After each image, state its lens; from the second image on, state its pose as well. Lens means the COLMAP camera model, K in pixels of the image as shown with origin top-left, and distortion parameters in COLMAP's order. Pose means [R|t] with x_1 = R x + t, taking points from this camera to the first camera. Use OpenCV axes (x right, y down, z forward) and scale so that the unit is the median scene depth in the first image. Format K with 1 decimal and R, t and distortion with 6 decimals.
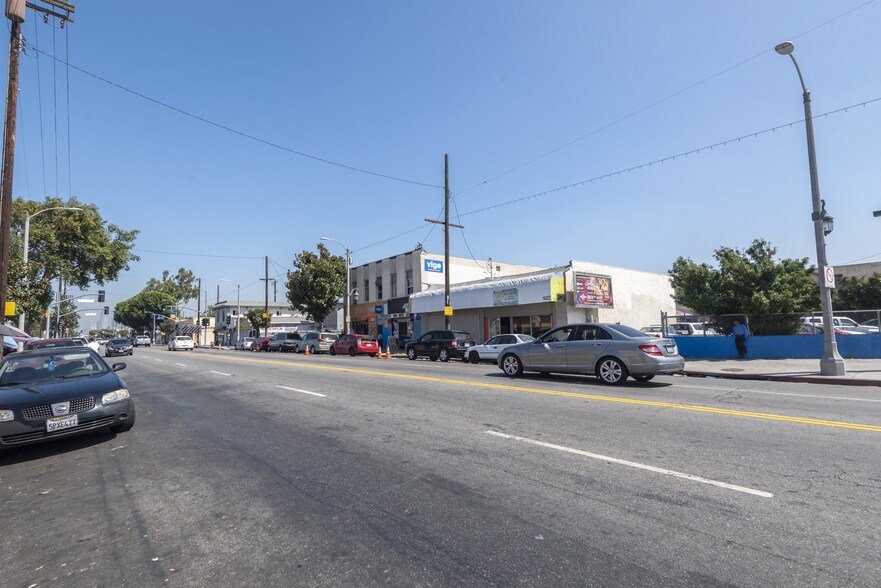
lens RADIAL K [[425.4, 0, 438.5], [0, 425.4, 298.0], [0, 0, 1]] dist [0.025235, -0.011317]
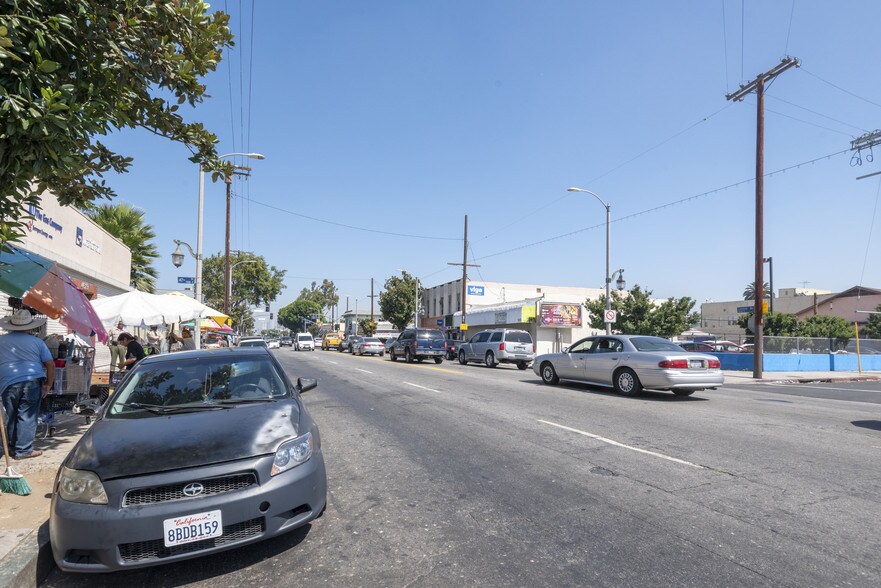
lens RADIAL K [[456.8, 0, 421.5], [0, 456.8, 319.5], [0, 0, 1]] dist [0.019360, -0.013077]
pose [[0.941034, 0.020545, -0.337688, 0.434961], [-0.008920, 0.999314, 0.035940, -0.050762], [0.338195, -0.030809, 0.940572, -0.529759]]
